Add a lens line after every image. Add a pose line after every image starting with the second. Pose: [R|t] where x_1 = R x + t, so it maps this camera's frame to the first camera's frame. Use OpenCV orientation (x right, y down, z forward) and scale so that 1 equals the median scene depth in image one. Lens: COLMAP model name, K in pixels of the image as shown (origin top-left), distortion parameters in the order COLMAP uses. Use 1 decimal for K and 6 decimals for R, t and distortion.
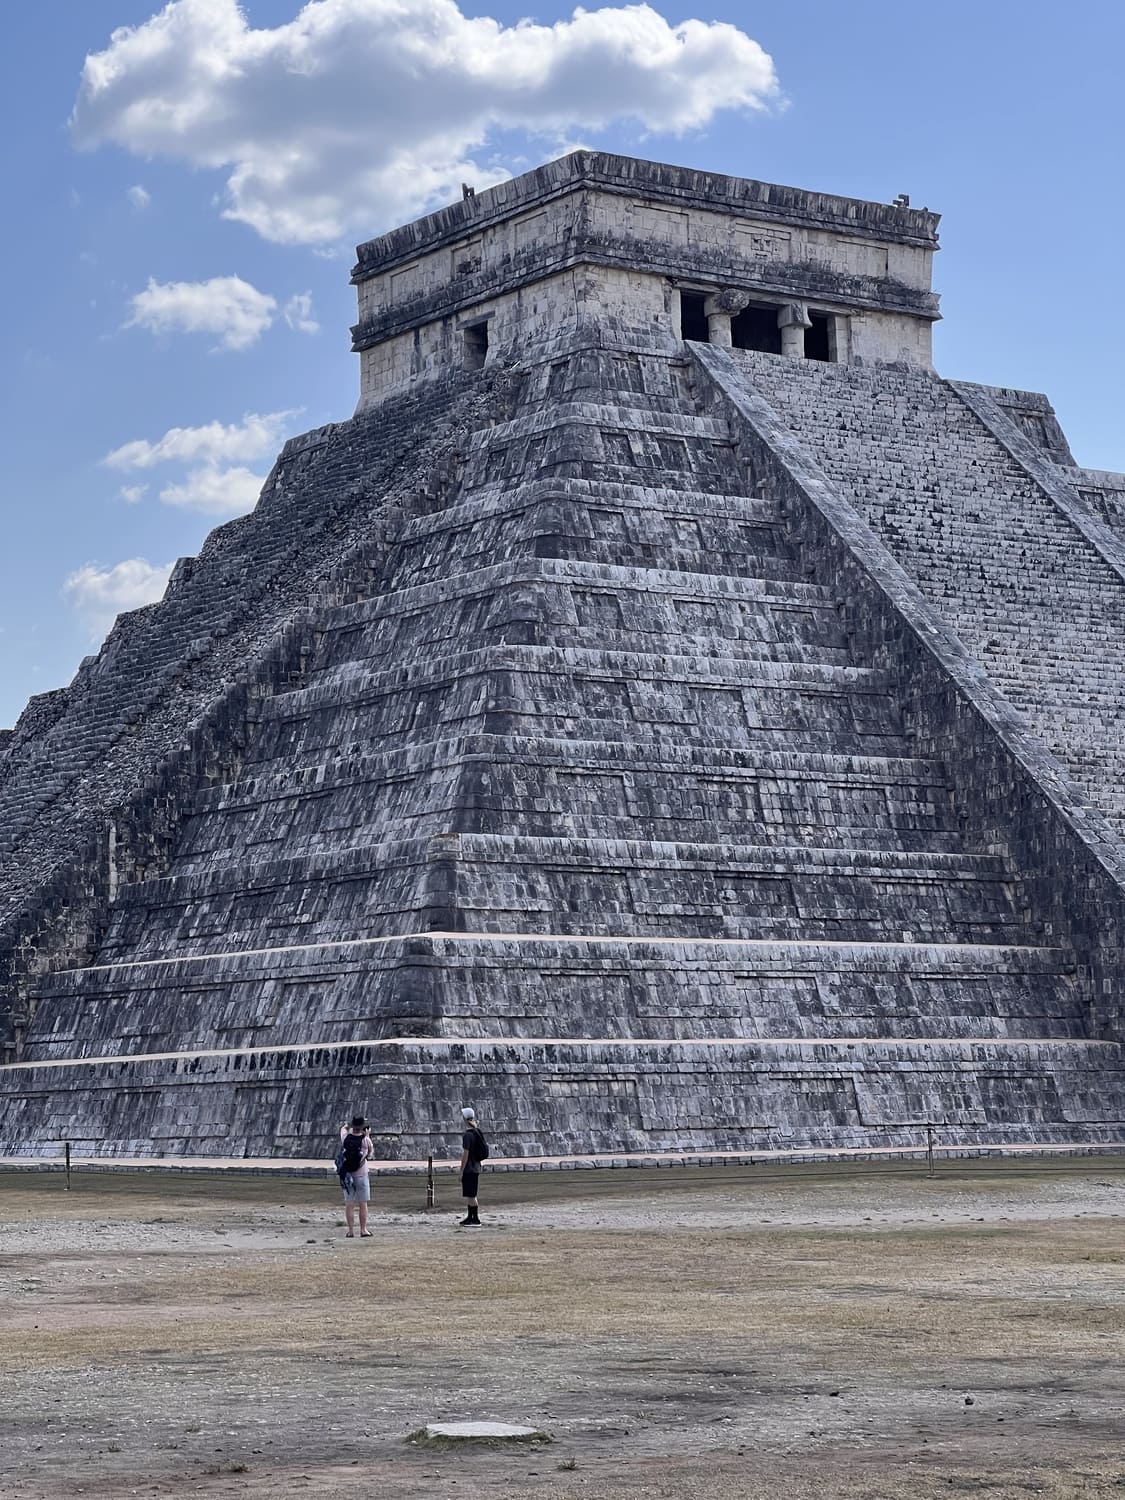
lens RADIAL K [[3379.1, 0, 562.5], [0, 3379.1, 750.0], [0, 0, 1]] dist [-0.542301, 15.094879]
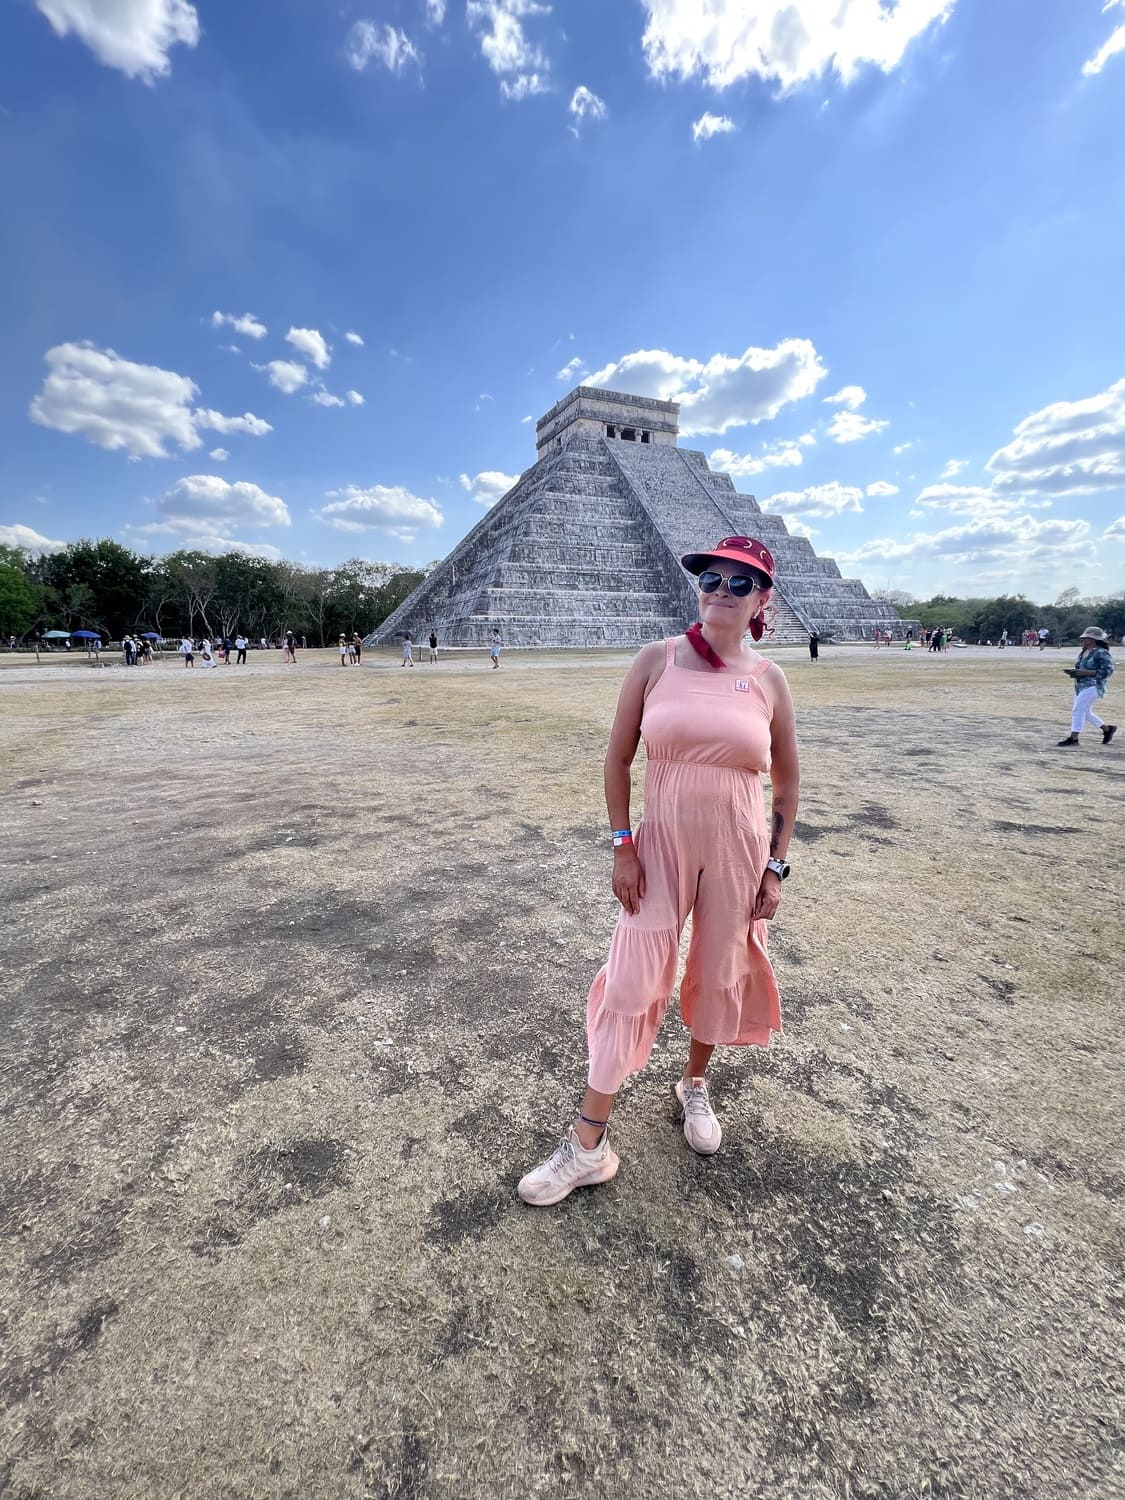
lens RADIAL K [[604.6, 0, 559.8], [0, 604.6, 747.1], [0, 0, 1]] dist [-0.004985, -0.000153]
pose [[0.982552, 0.041792, -0.181230, 0.153195], [0.011047, 0.959593, 0.281175, 0.030970], [0.185658, -0.278271, 0.942389, 0.271311]]
